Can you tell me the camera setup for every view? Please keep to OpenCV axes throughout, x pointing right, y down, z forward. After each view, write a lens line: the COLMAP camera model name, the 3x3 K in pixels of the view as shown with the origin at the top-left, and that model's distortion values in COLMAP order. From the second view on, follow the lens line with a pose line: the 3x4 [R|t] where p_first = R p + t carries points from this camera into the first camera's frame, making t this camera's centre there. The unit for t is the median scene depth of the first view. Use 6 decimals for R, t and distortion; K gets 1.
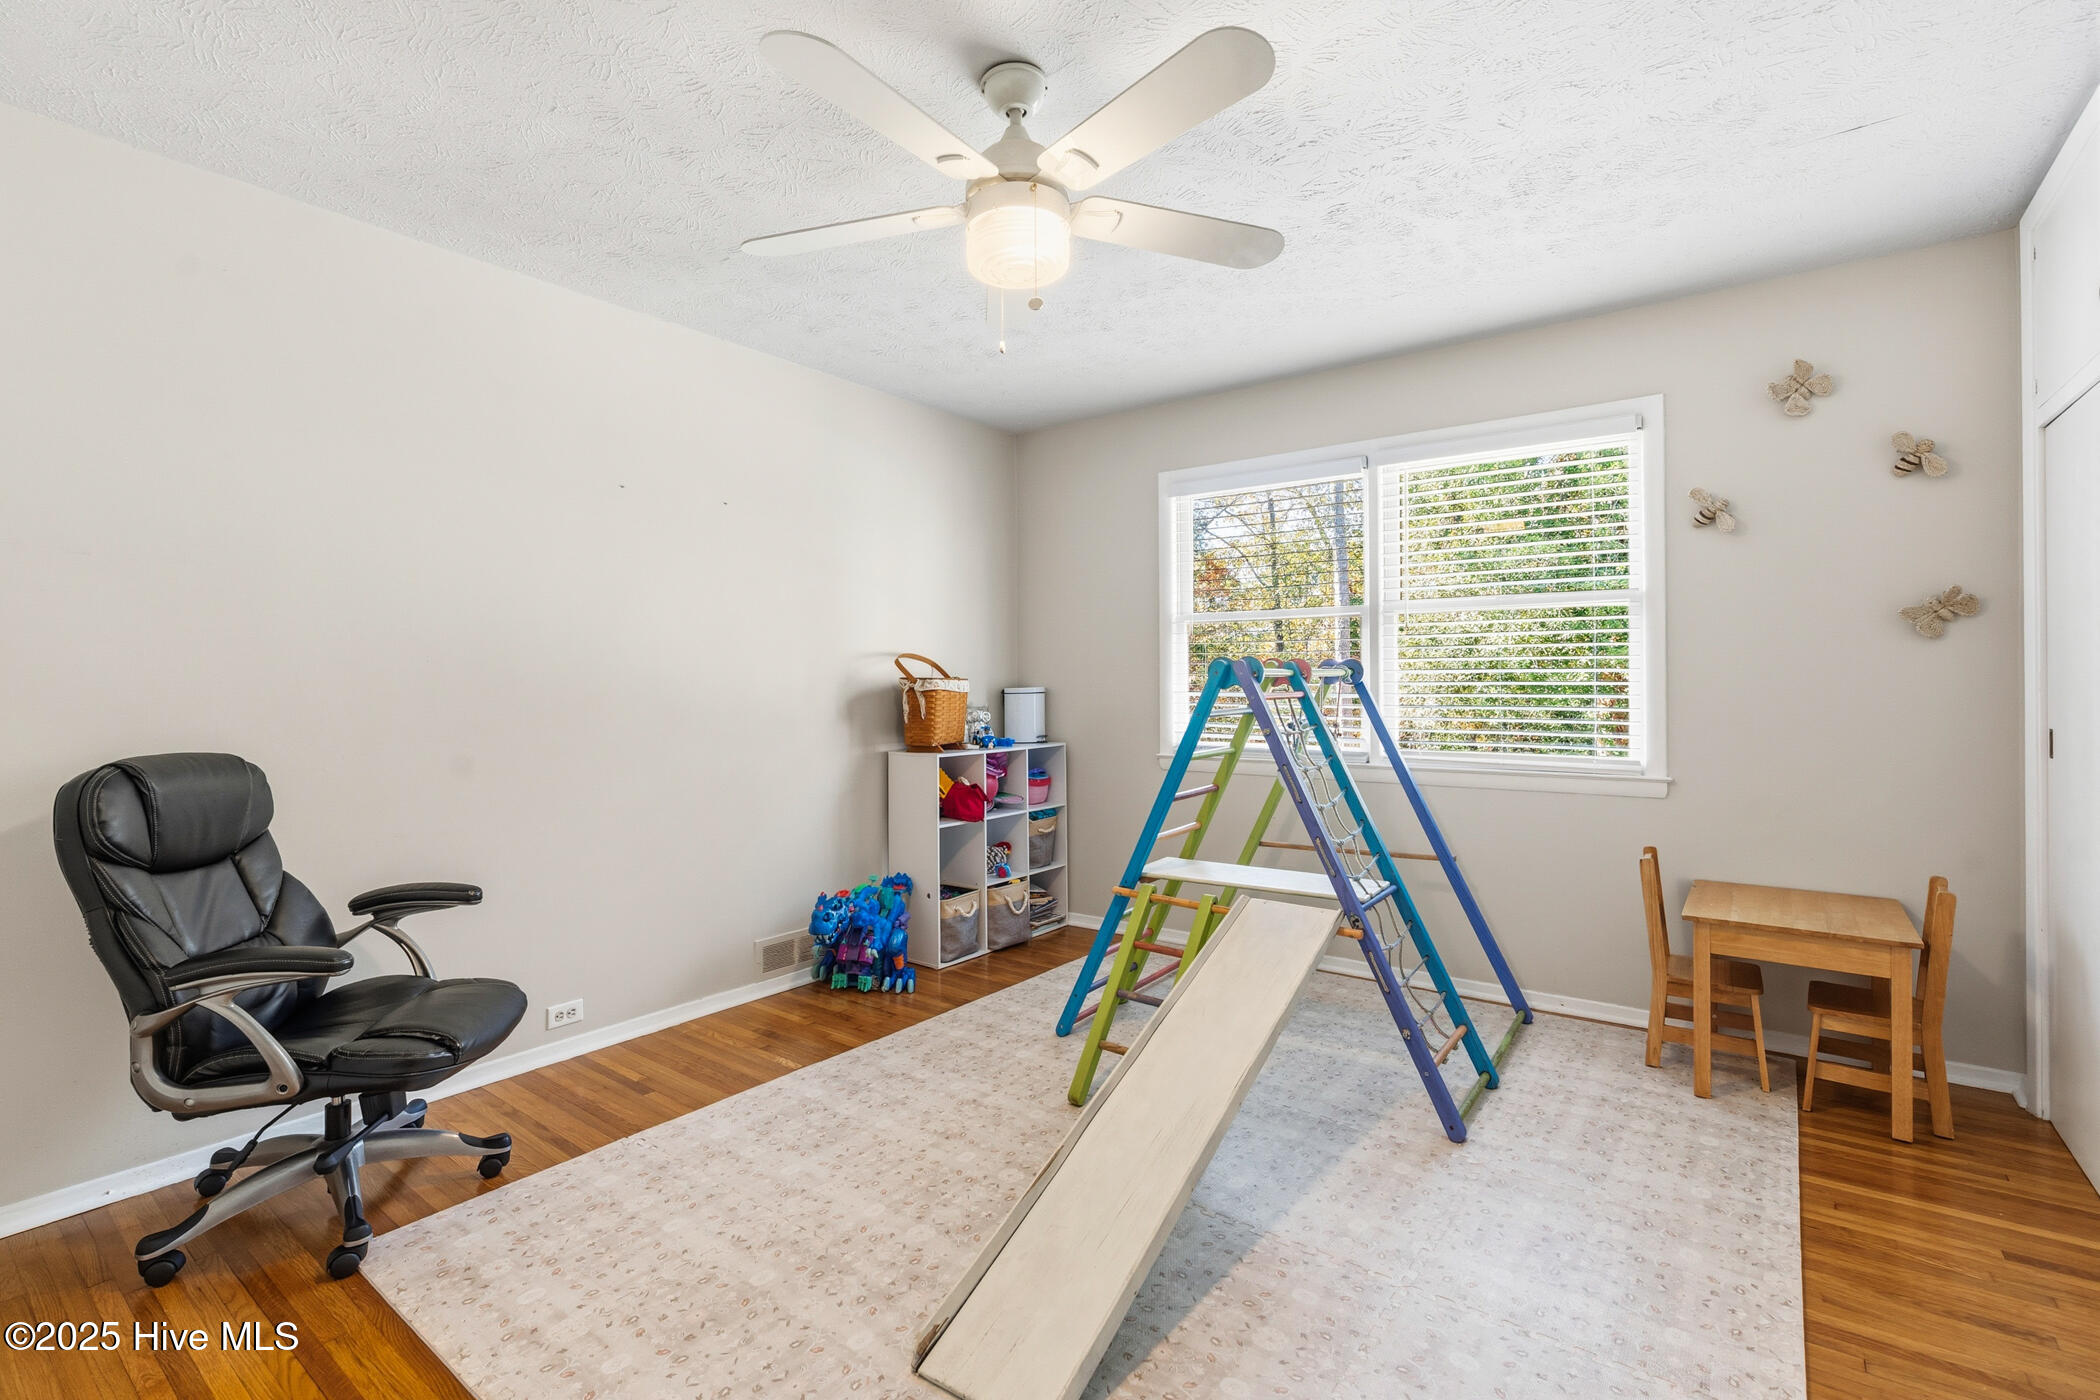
lens RADIAL K [[950.5, 0, 1049.7], [0, 950.5, 673.4], [0, 0, 1]] dist [0.001133, 0.000827]
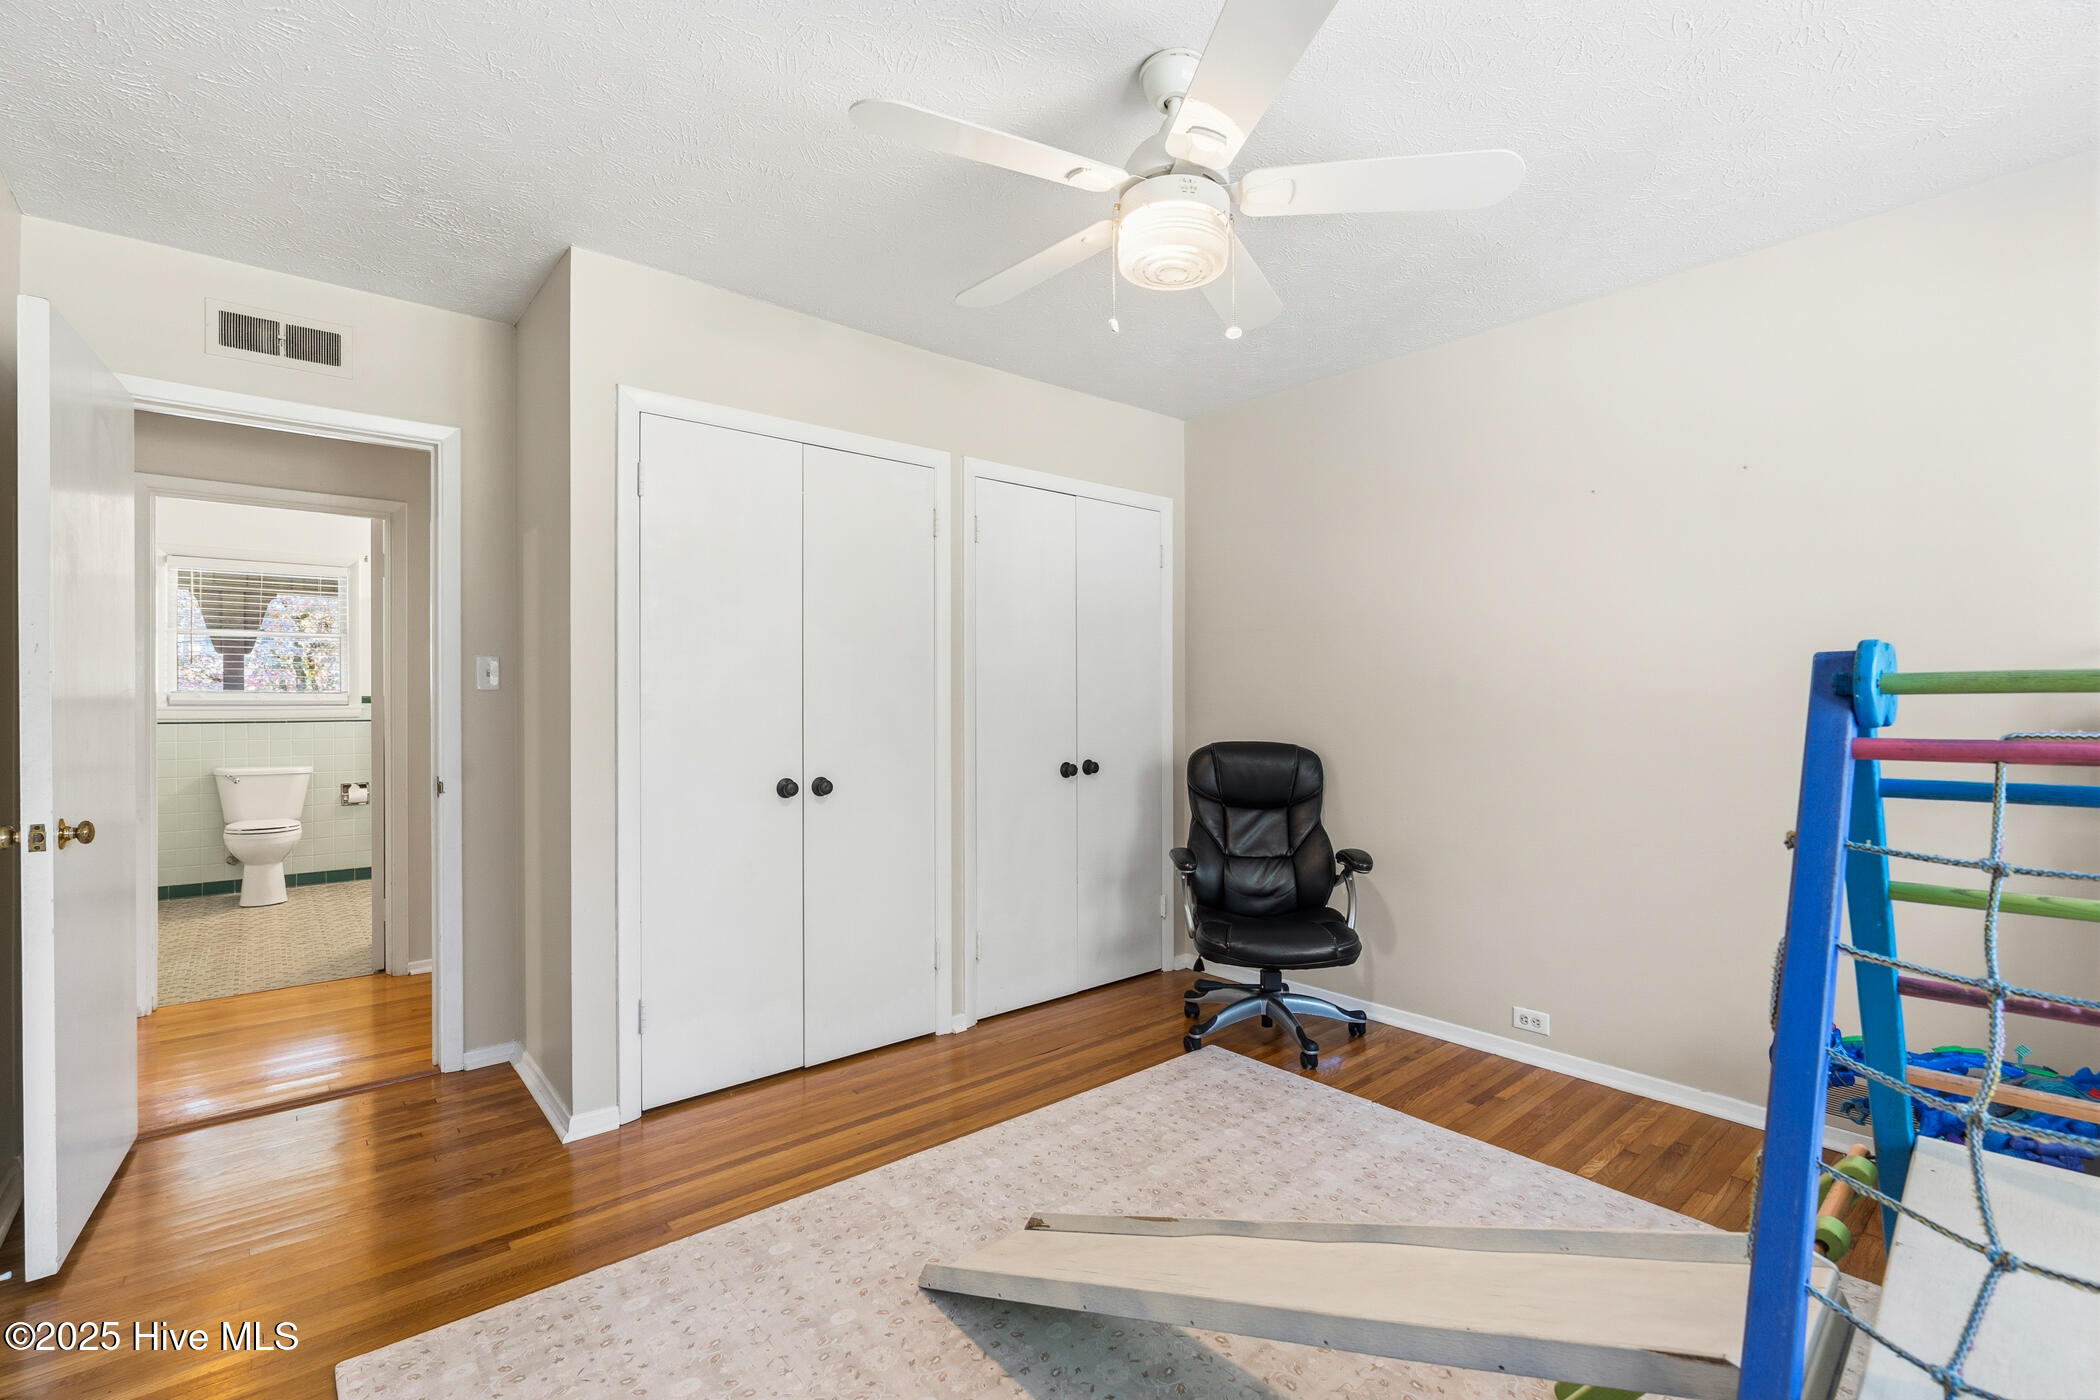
lens RADIAL K [[939.2, 0, 1063.9], [0, 939.2, 694.3], [0, 0, 1]] dist [-0.000139, 0.000447]
pose [[-0.198605, 0.004059, -0.980071, 0.666184], [0.011677, 0.999930, 0.001775, -0.008311], [0.980010, -0.011092, -0.198639, 0.784731]]
